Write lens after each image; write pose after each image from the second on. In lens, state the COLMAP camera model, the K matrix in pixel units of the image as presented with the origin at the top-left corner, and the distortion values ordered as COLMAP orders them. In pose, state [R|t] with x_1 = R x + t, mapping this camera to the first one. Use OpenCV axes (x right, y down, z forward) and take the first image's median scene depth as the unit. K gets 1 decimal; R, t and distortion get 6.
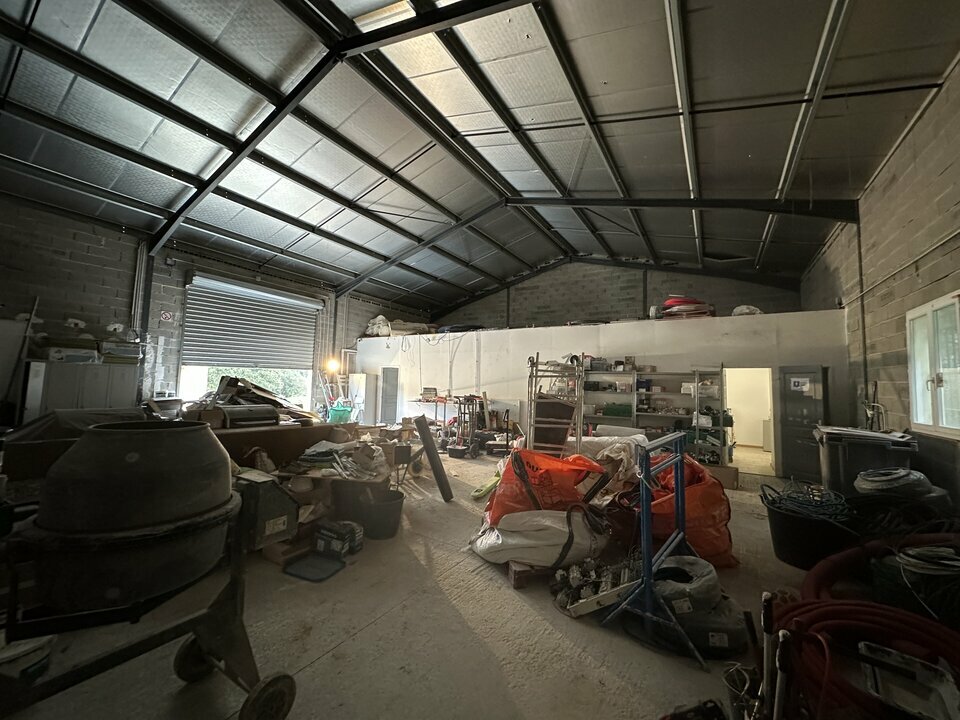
lens RADIAL K [[380.8, 0, 480.3], [0, 380.8, 357.9], [0, 0, 1]] dist [-0.003888, -0.000242]
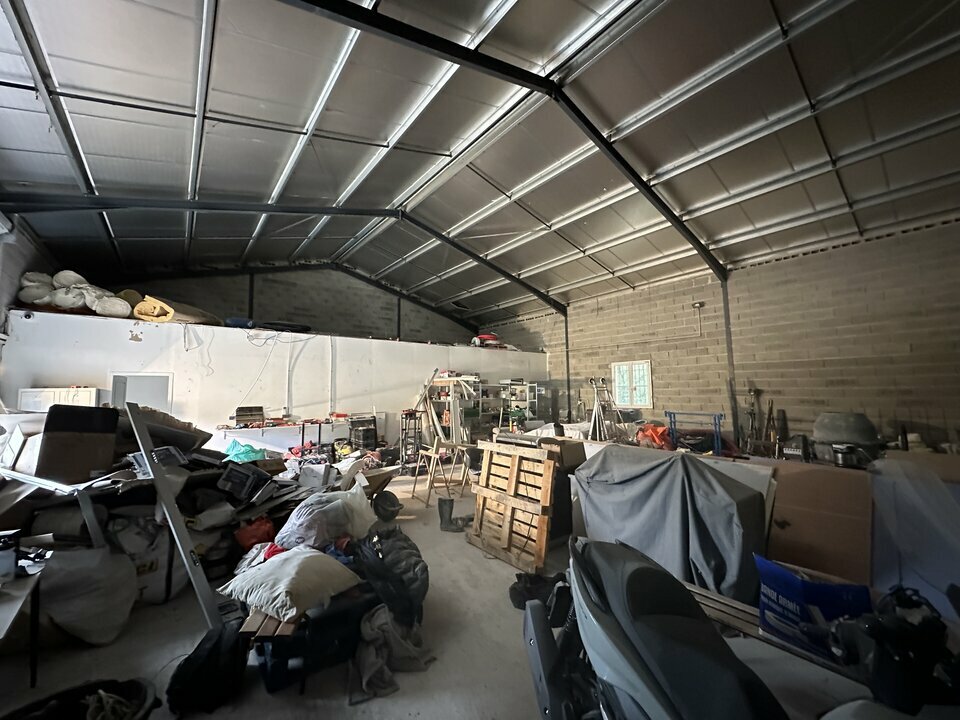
lens RADIAL K [[380.8, 0, 480.3], [0, 380.8, 357.9], [0, 0, 1]] dist [-0.003888, -0.000242]
pose [[0.331909, 0.057090, 0.941582, -0.591956], [-0.044417, 0.998006, -0.044854, 0.001909], [-0.942265, -0.026935, 0.333782, 0.346663]]
